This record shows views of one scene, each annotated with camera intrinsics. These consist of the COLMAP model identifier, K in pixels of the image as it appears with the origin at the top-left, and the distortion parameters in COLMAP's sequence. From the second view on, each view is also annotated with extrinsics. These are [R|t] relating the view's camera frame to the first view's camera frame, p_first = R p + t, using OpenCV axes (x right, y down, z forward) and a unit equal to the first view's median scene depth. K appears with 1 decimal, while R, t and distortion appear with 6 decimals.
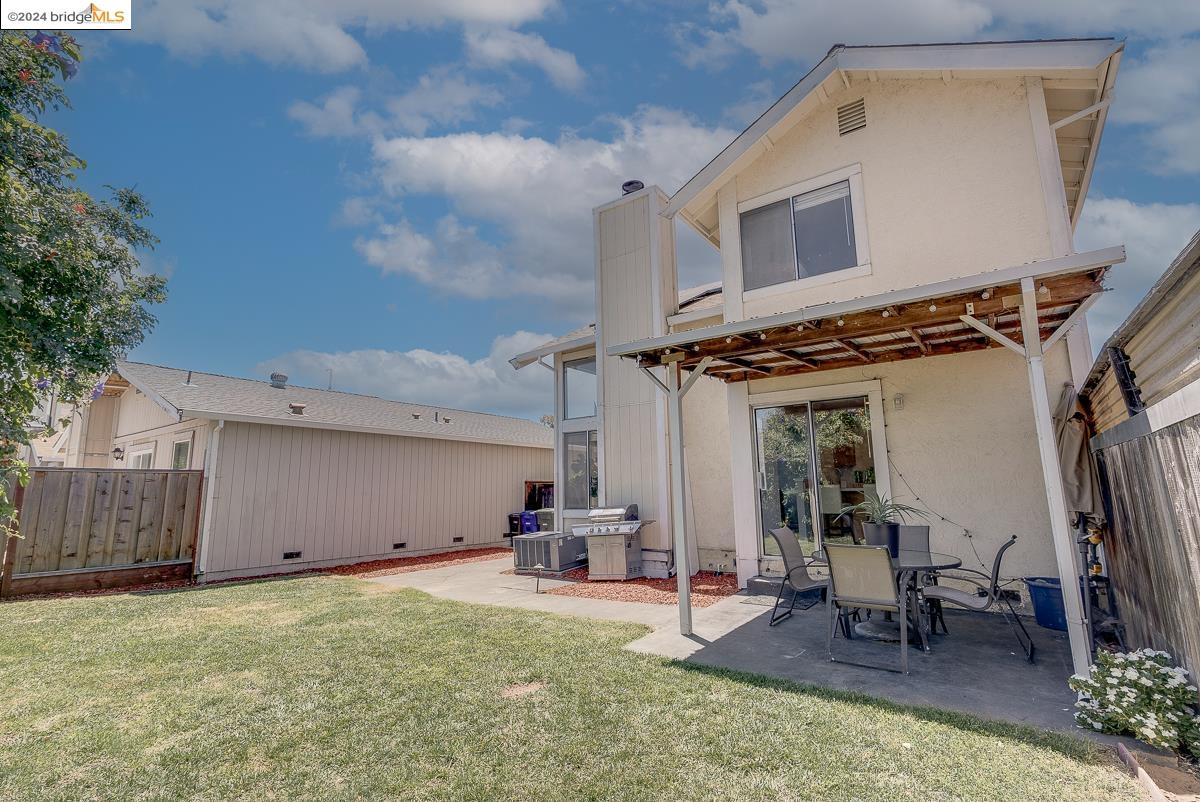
lens RADIAL K [[546.3, 0, 599.5], [0, 546.3, 399.3], [0, 0, 1]] dist [-0.000449, 0.000523]
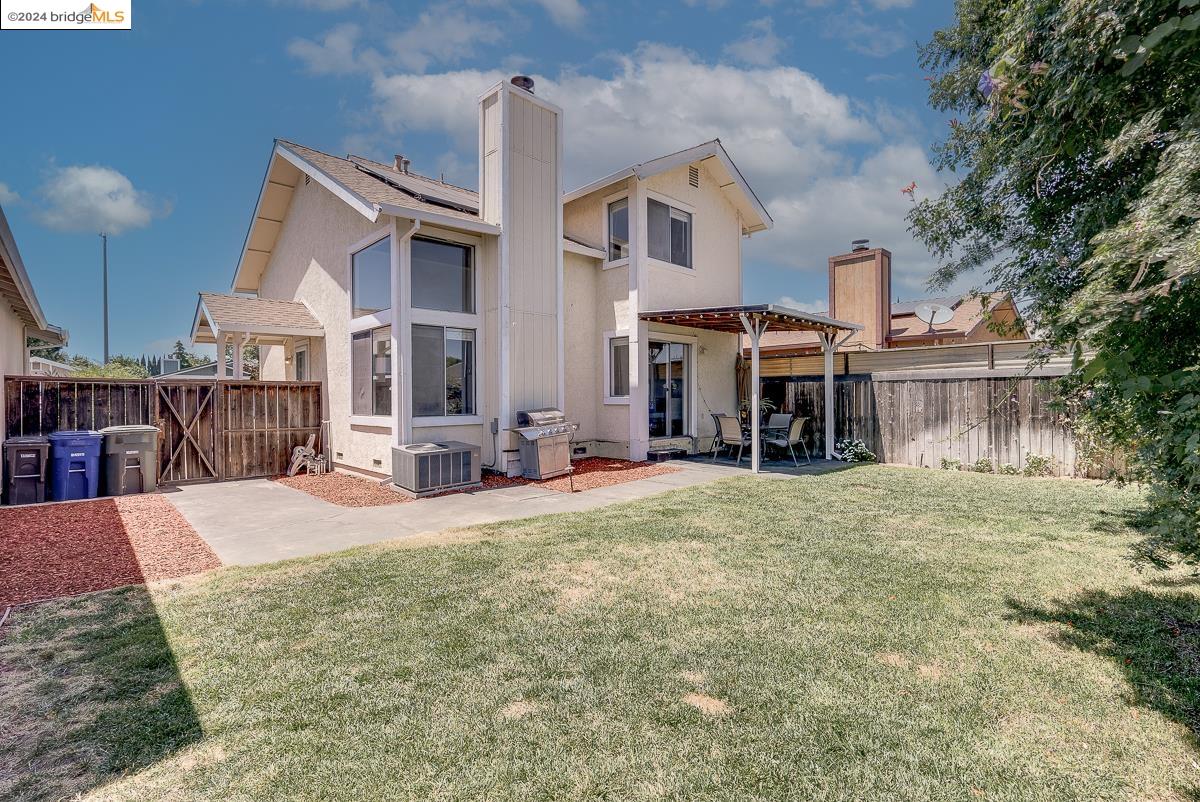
lens RADIAL K [[546.3, 0, 599.5], [0, 546.3, 399.3], [0, 0, 1]] dist [-0.000449, 0.000523]
pose [[0.131342, -0.003798, 0.991330, -1.092580], [-0.156478, 0.987377, 0.024515, 0.147758], [-0.978909, -0.158342, 0.129090, 0.819419]]
